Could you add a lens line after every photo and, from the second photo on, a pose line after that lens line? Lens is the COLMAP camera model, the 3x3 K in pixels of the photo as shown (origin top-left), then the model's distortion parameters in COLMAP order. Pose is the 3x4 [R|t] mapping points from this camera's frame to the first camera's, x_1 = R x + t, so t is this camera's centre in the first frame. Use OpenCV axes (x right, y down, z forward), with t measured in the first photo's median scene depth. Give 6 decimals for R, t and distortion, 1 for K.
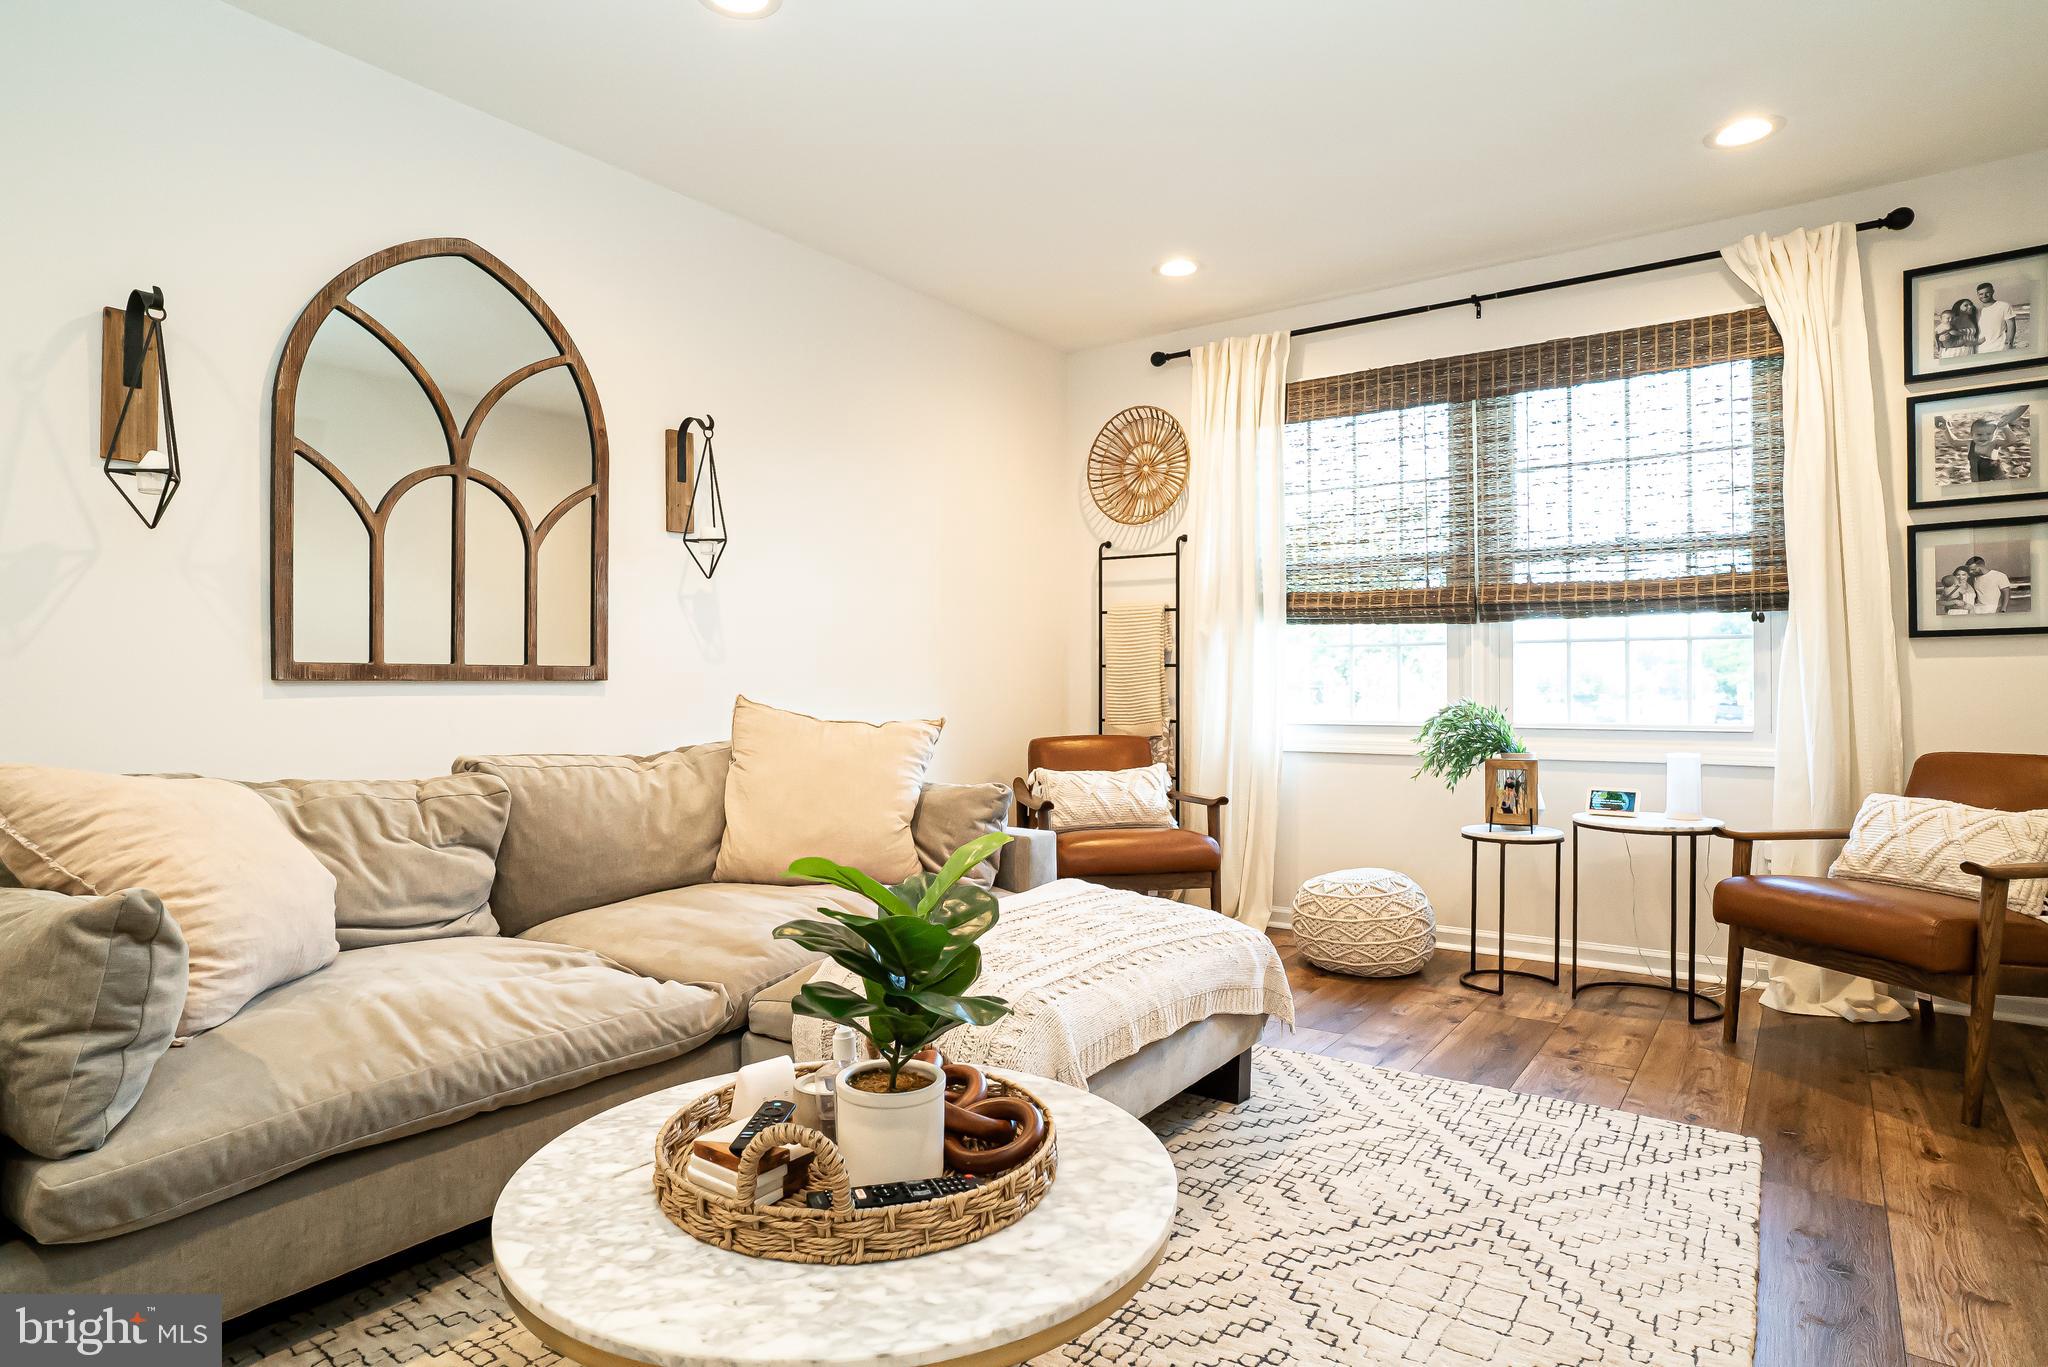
lens RADIAL K [[1123.7, 0, 1016.9], [0, 1123.7, 684.0], [0, 0, 1]] dist [-0.055681, 0.041602]
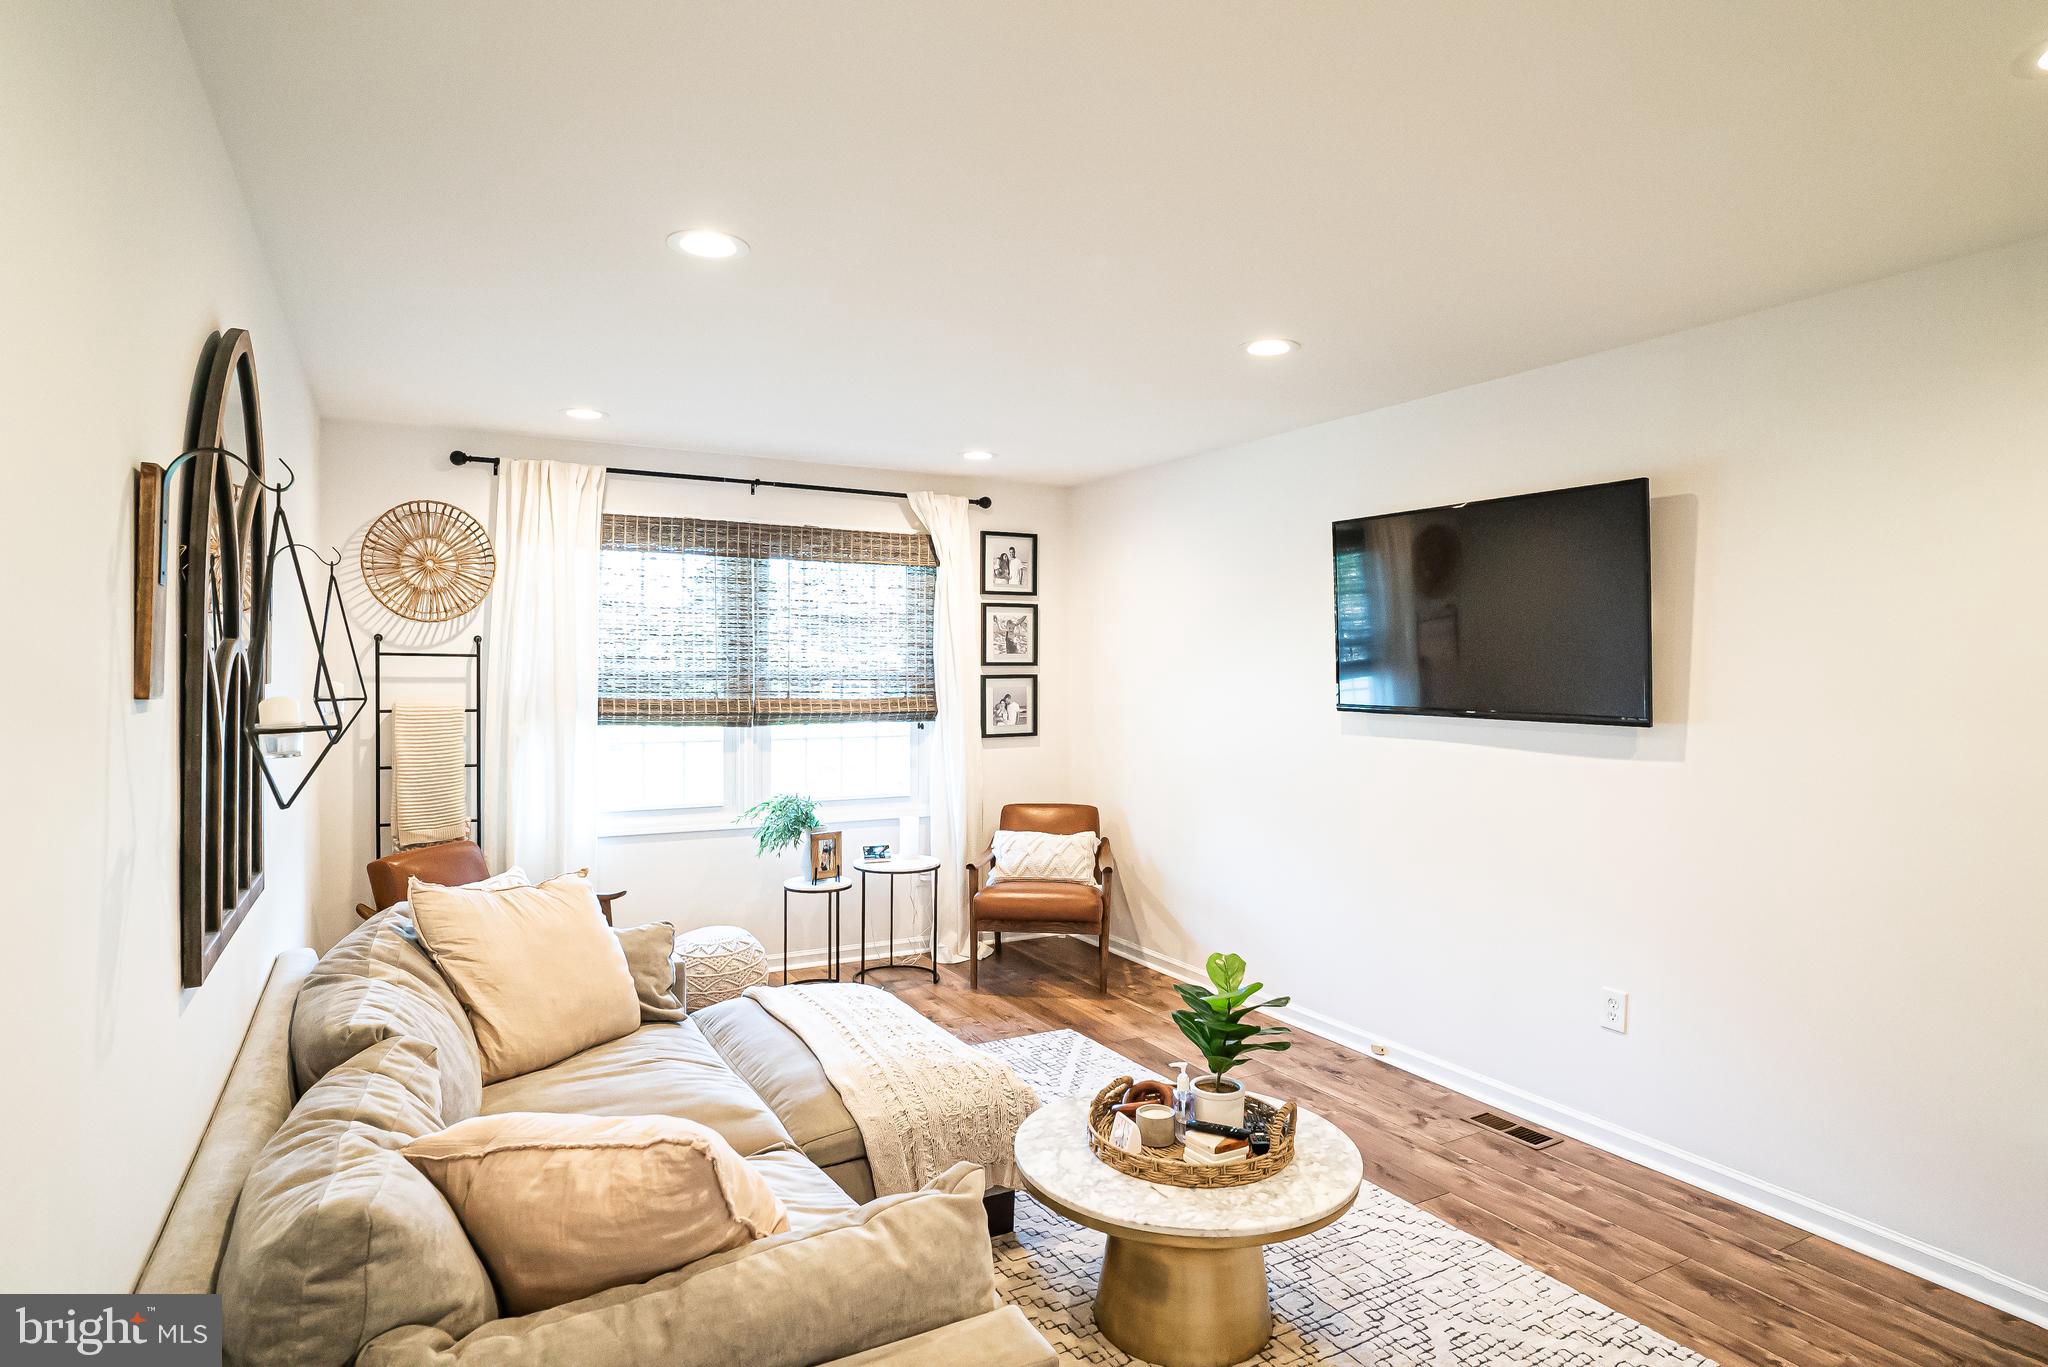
lens RADIAL K [[1123.7, 0, 1016.9], [0, 1123.7, 684.0], [0, 0, 1]] dist [-0.055681, 0.041602]
pose [[0.425201, -0.006146, 0.905078, -0.710670], [-0.005415, 0.999942, 0.009334, -0.129751], [-0.905083, -0.008870, 0.425143, 0.164483]]
